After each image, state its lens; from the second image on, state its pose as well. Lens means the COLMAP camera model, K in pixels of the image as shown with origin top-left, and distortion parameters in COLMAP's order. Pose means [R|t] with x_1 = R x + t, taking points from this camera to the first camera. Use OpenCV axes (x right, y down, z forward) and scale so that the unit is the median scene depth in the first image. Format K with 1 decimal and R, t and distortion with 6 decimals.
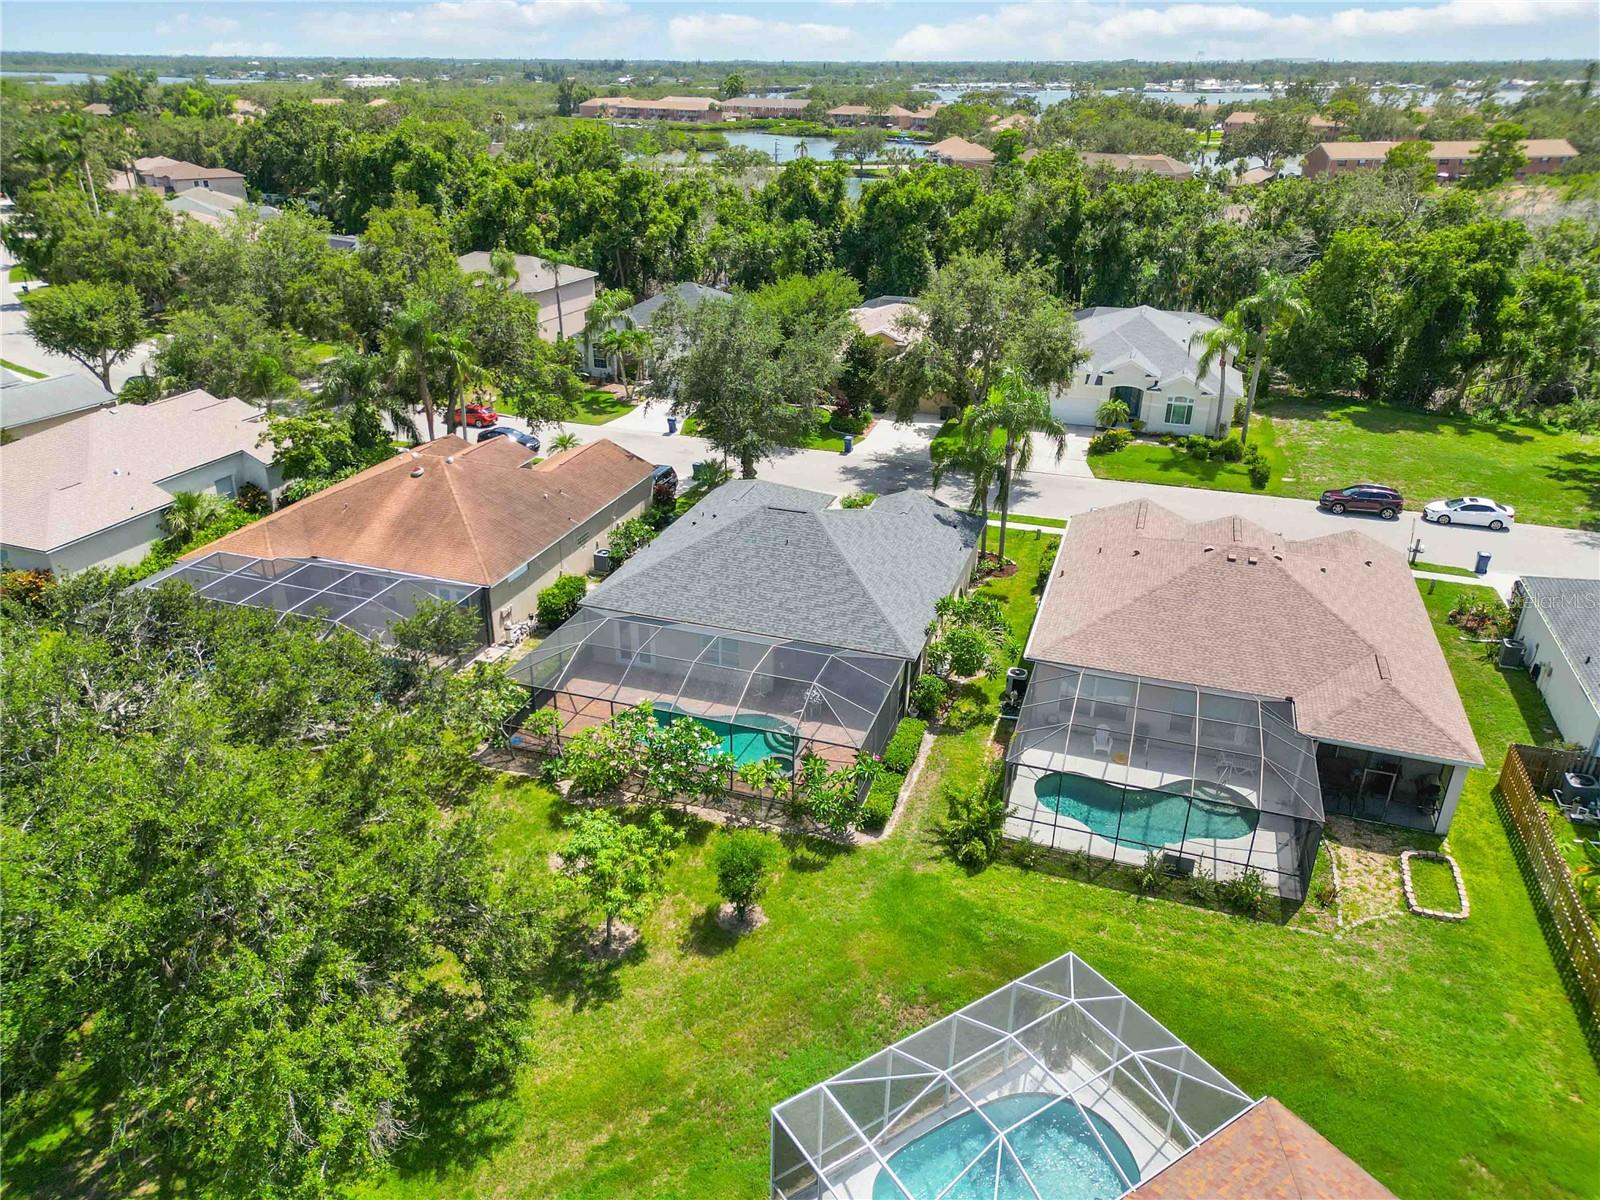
lens RADIAL K [[1077.1, 0, 798.2], [0, 1077.1, 605.9], [0, 0, 1]] dist [0.067539, -0.056272]
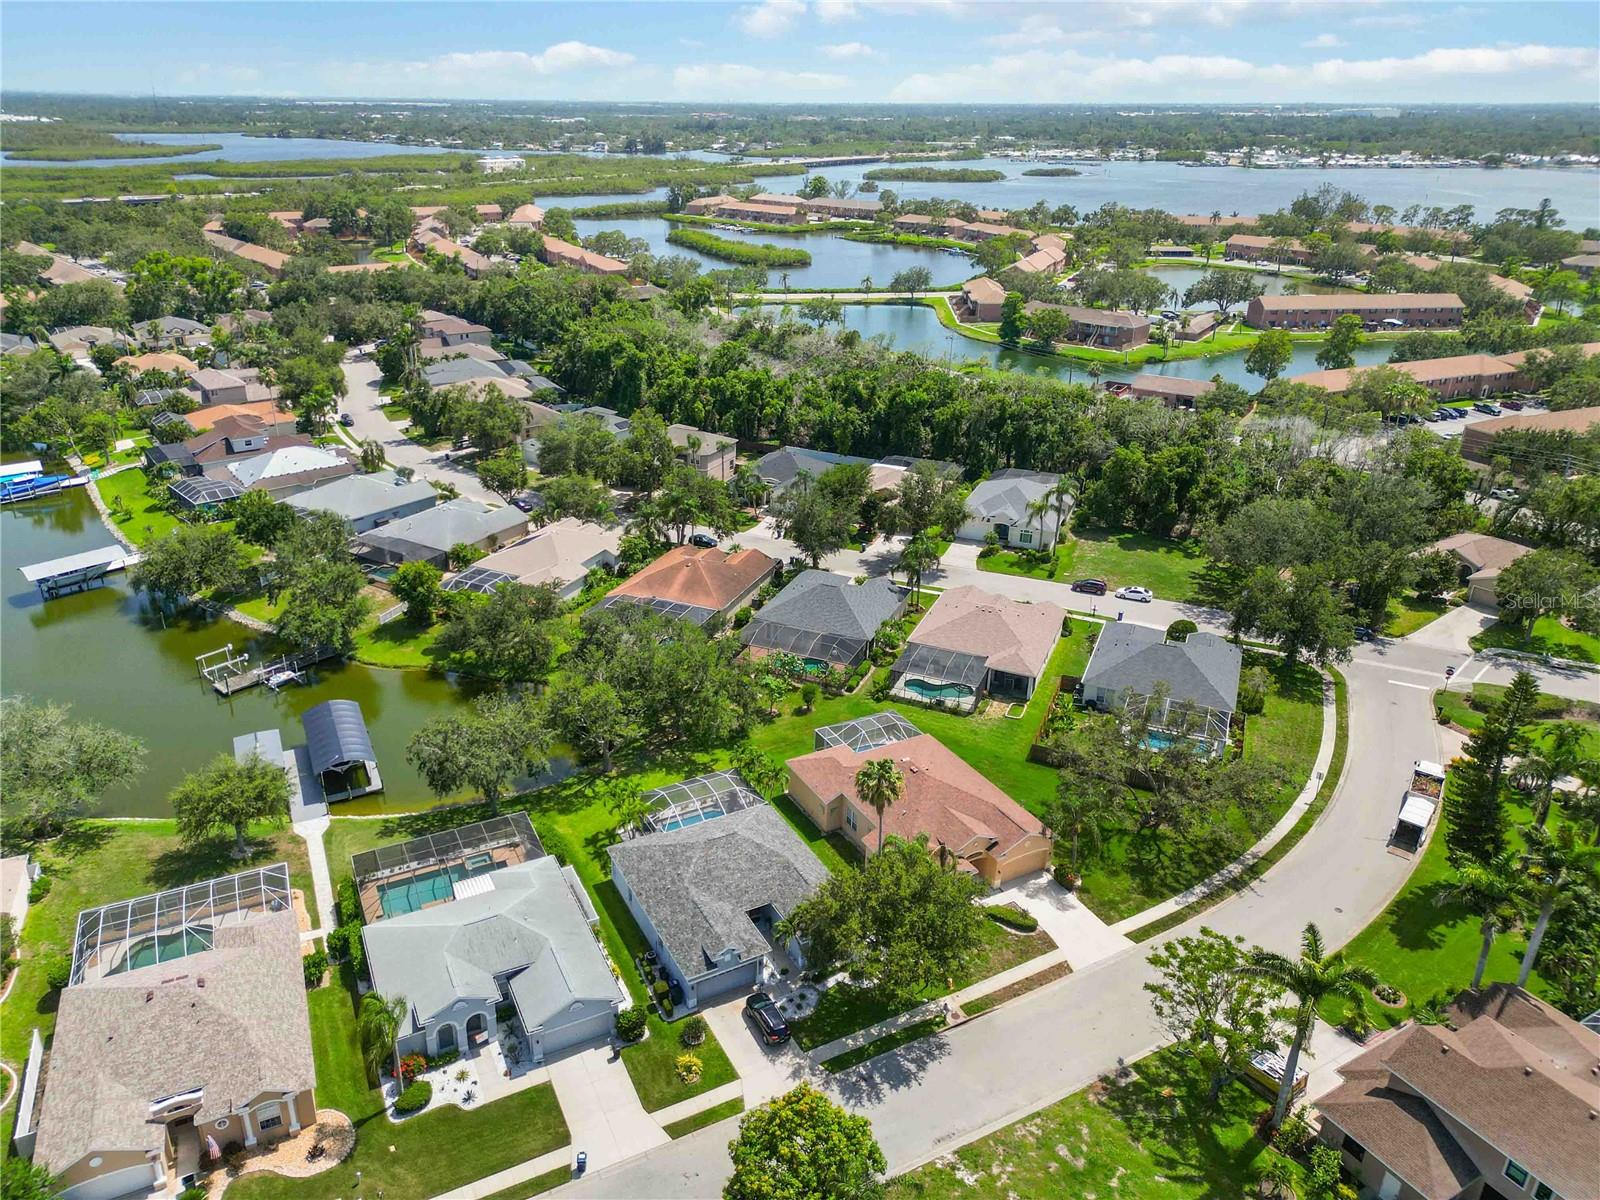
lens RADIAL K [[1077.1, 0, 798.2], [0, 1077.1, 605.9], [0, 0, 1]] dist [0.067539, -0.056272]
pose [[0.997511, 0.037644, -0.059627, 0.053207], [-0.039221, 0.998905, -0.025509, 0.023209], [0.058601, 0.027784, 0.997895, -1.205157]]
